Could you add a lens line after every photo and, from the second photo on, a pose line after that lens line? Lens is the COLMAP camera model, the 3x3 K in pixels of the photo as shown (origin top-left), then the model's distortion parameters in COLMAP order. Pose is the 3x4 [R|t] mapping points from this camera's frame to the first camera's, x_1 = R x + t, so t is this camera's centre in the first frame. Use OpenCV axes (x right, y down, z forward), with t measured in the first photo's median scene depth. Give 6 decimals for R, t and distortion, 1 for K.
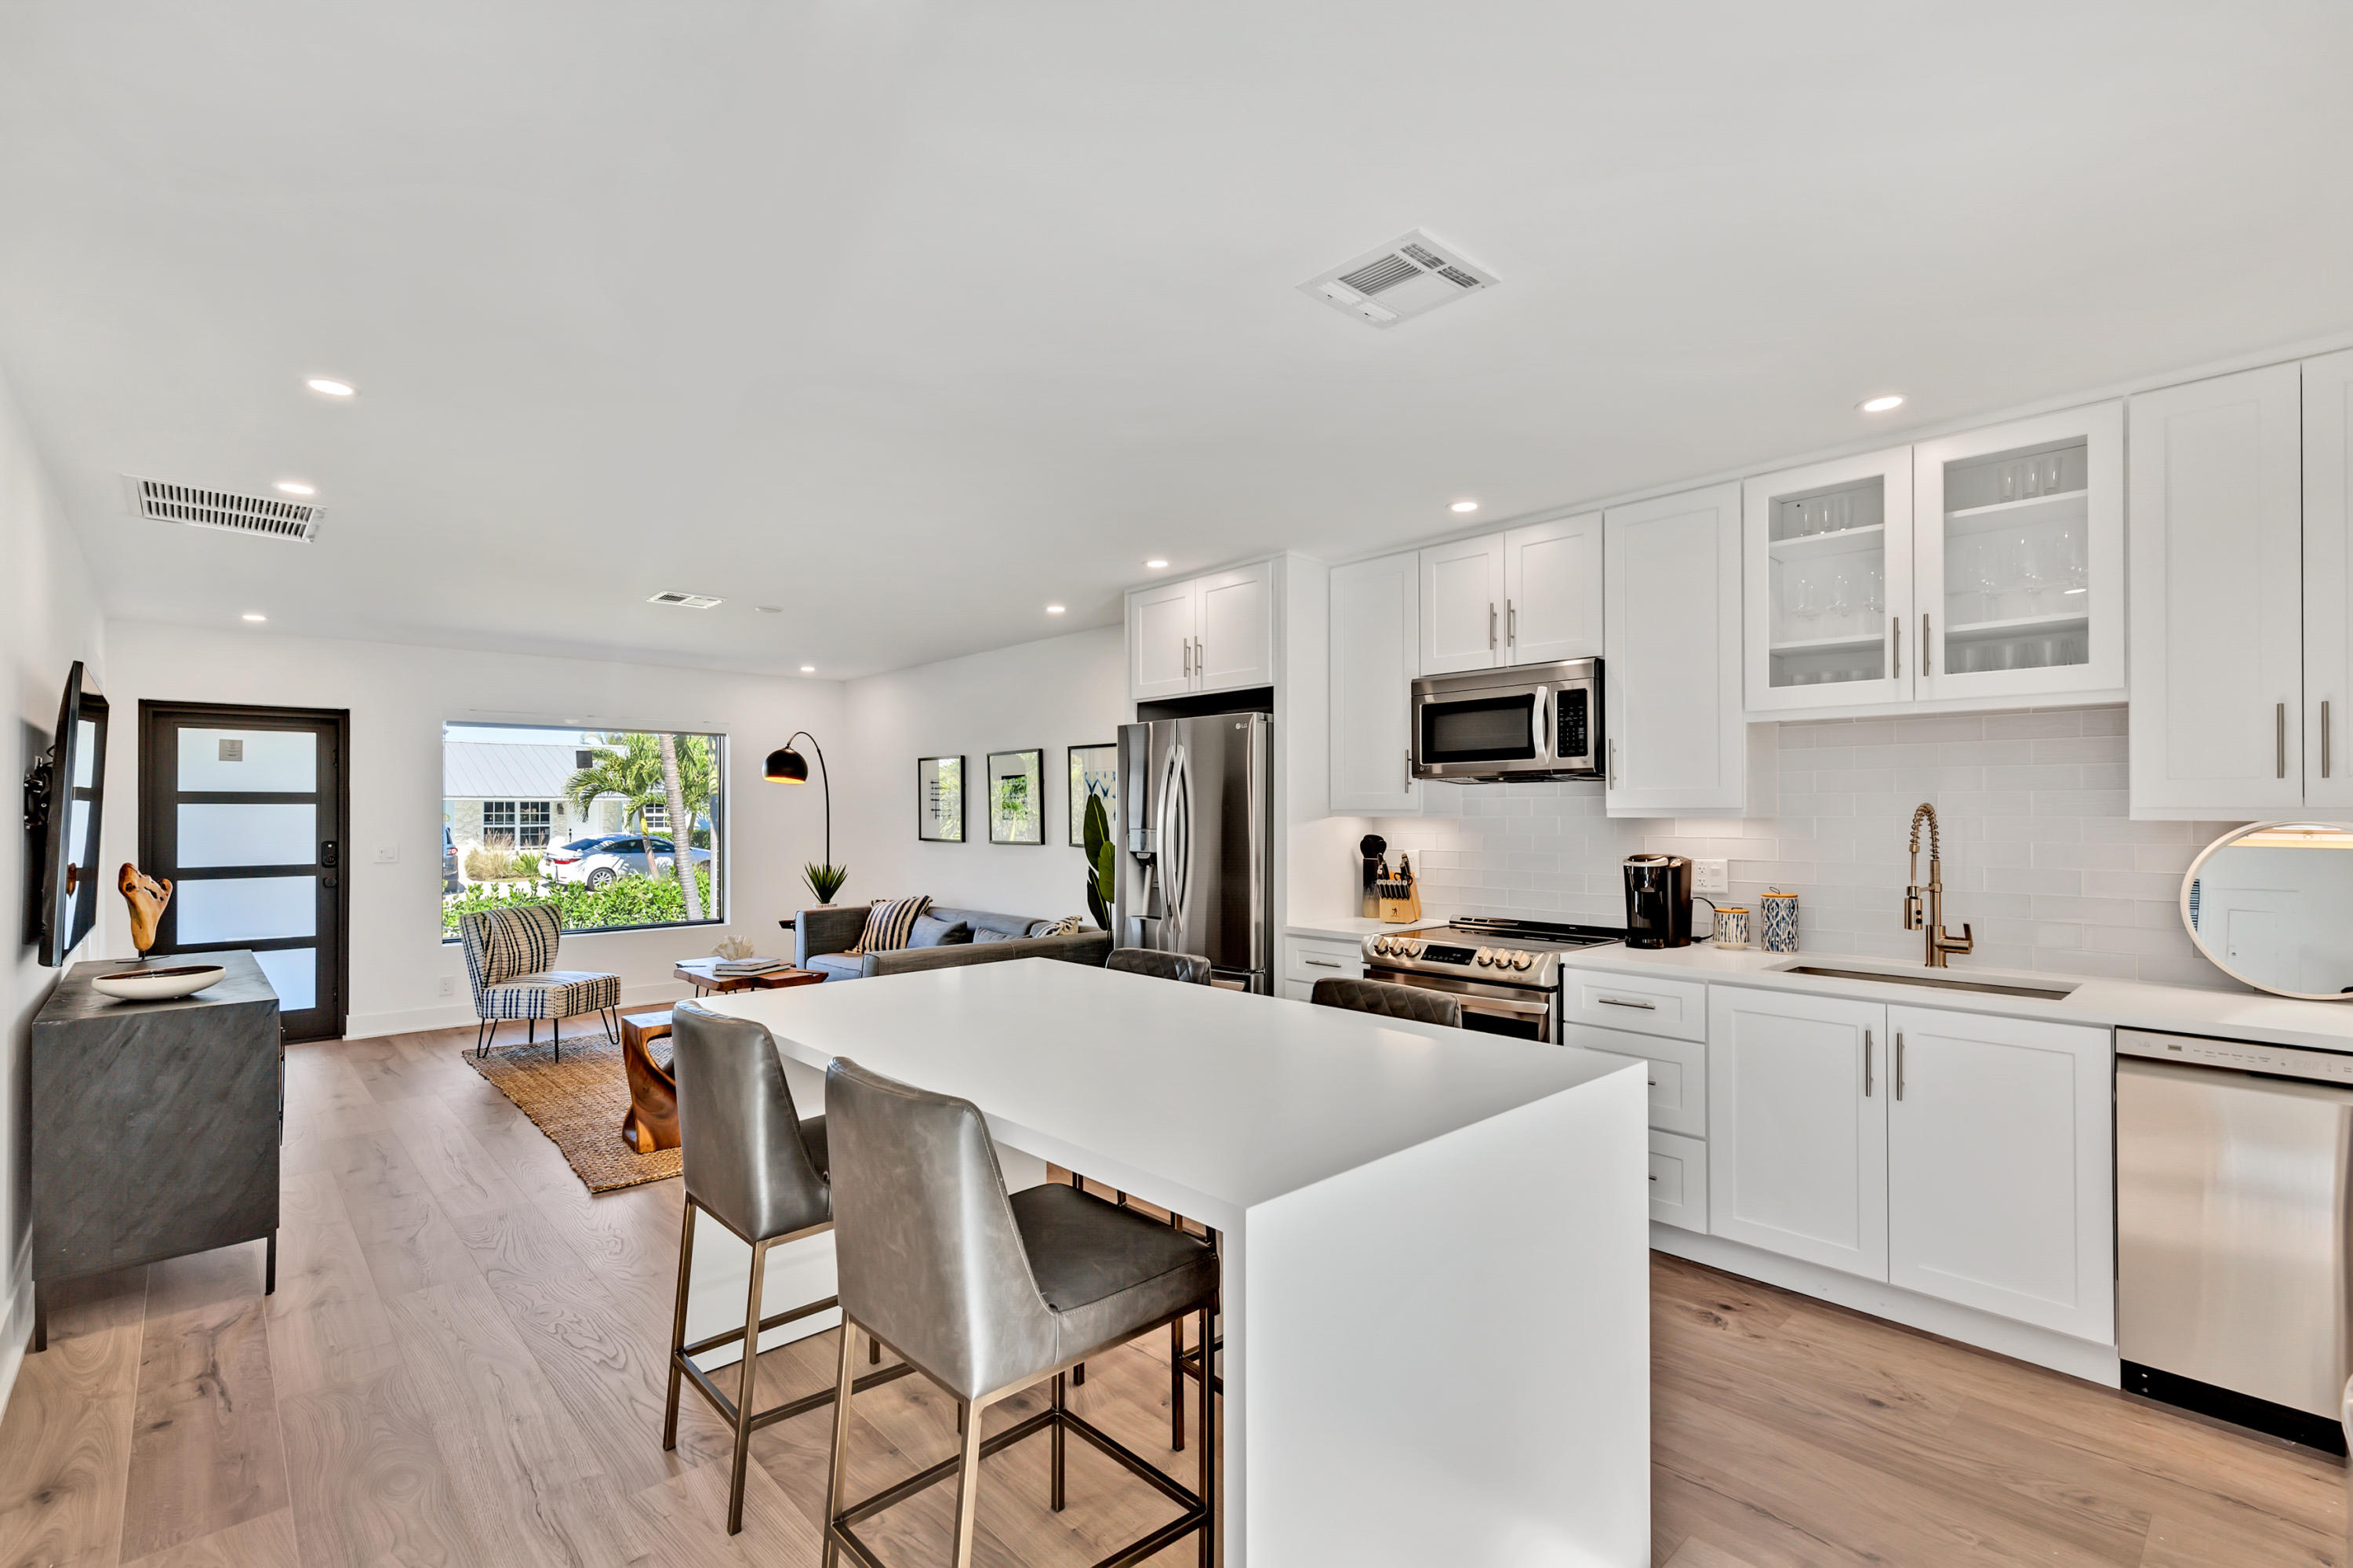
lens RADIAL K [[1052.7, 0, 1182.3], [0, 1052.7, 789.9], [0, 0, 1]] dist [-0.006447, 0.002866]
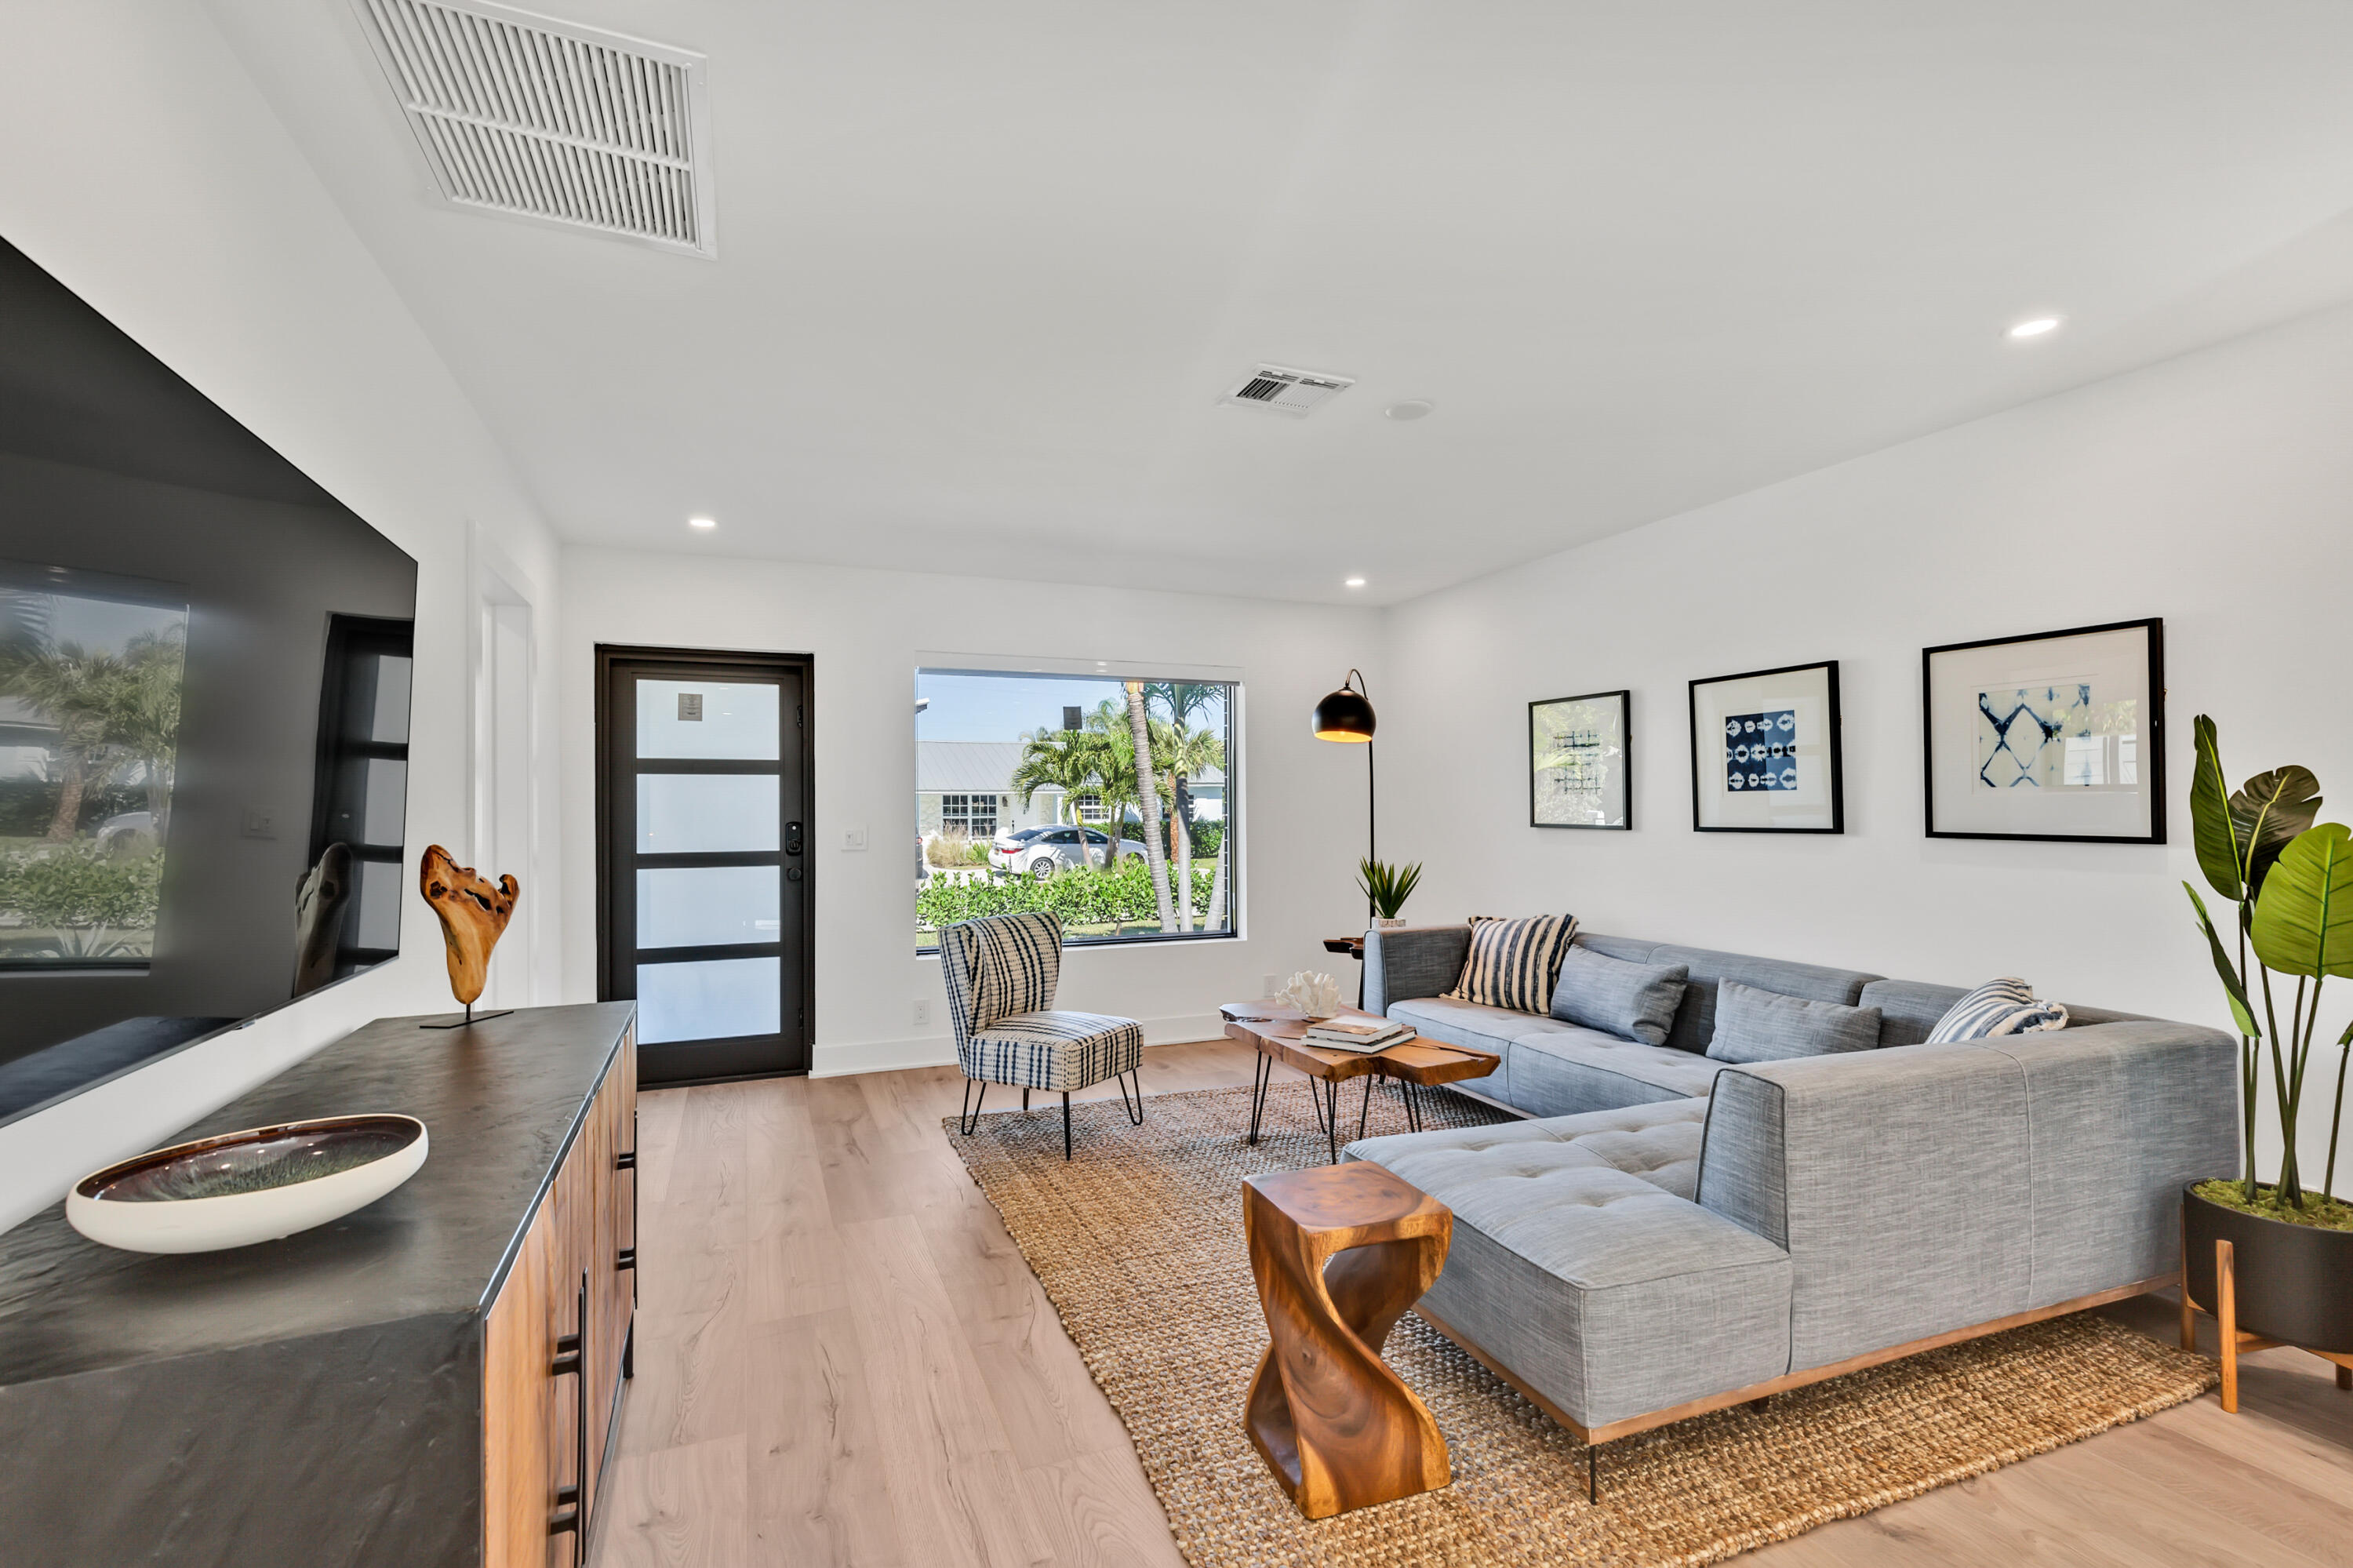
lens RADIAL K [[1052.7, 0, 1192.4], [0, 1052.7, 788.5], [0, 0, 1]] dist [-0.006447, 0.002866]
pose [[0.938813, -0.006082, -0.344374, -0.265144], [0.007106, 0.999973, 0.001712, 0.025007], [0.344354, -0.004055, 0.938831, 0.369410]]
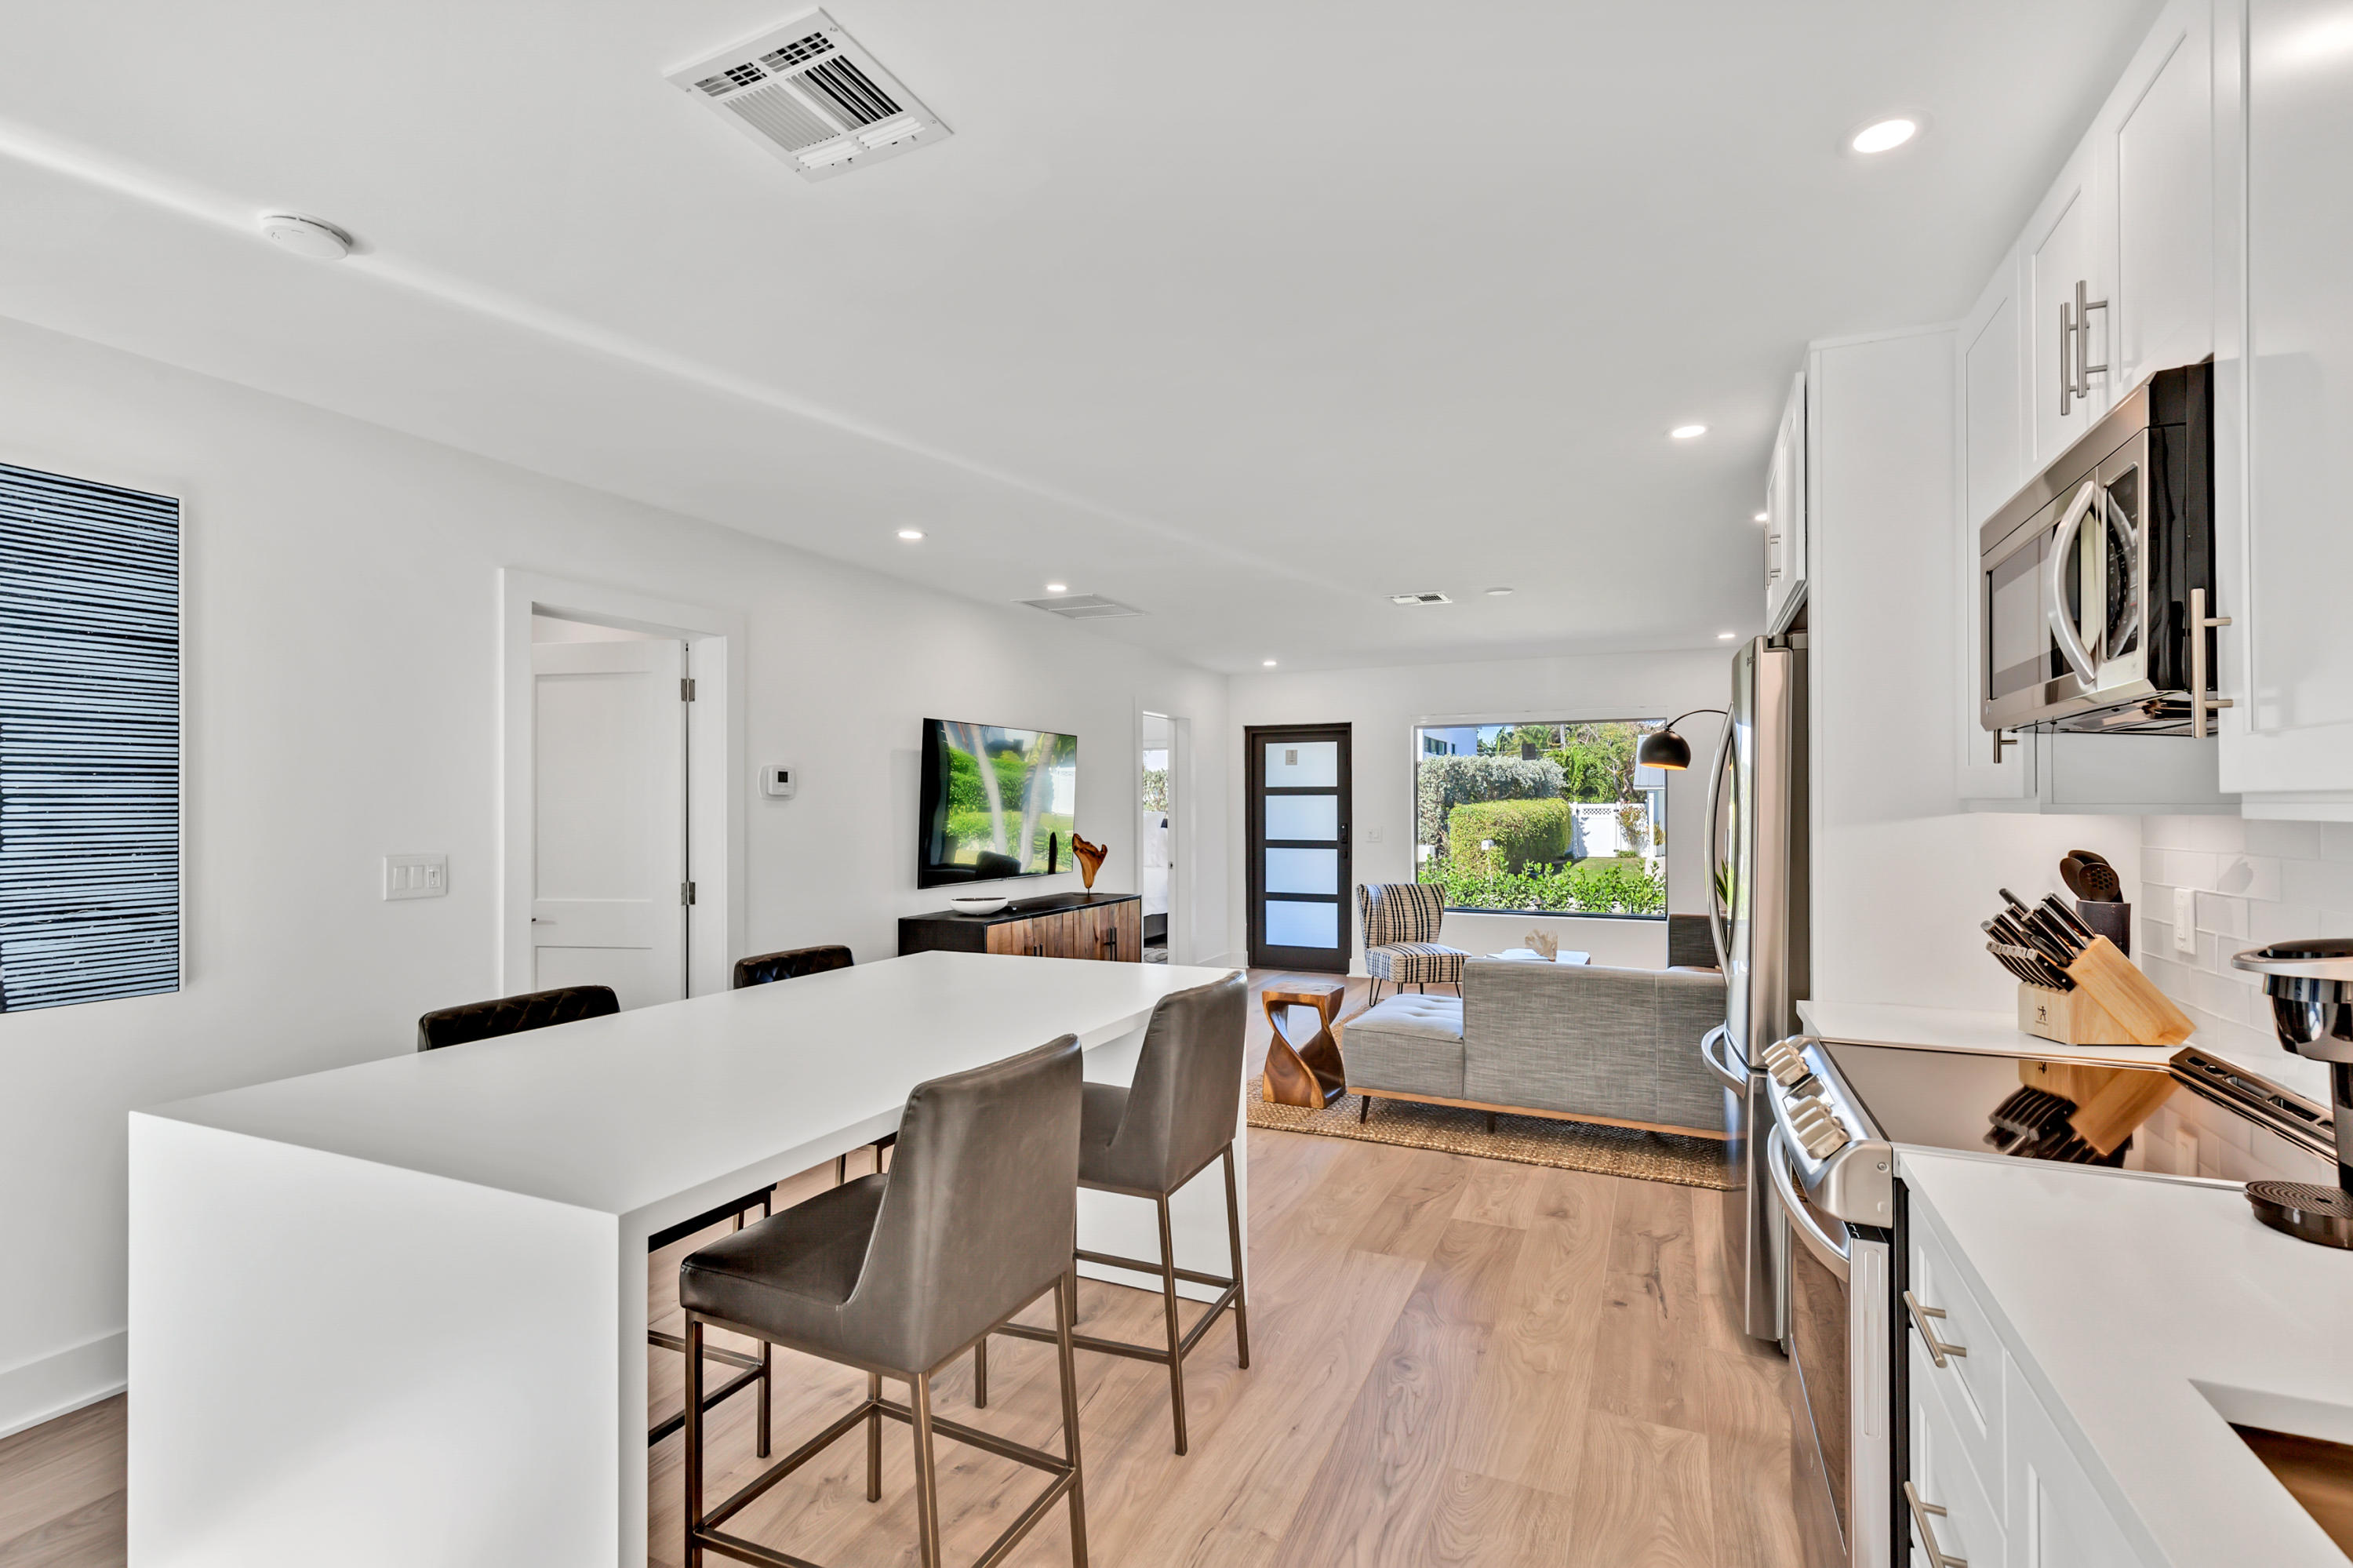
lens RADIAL K [[1052.7, 0, 1212.9], [0, 1052.7, 777.0], [0, 0, 1]] dist [-0.006447, 0.002866]
pose [[0.408650, -0.020790, -0.912454, 0.331521], [0.020410, 0.999699, -0.013637, 0.005606], [0.912463, -0.013050, 0.408951, 0.315491]]
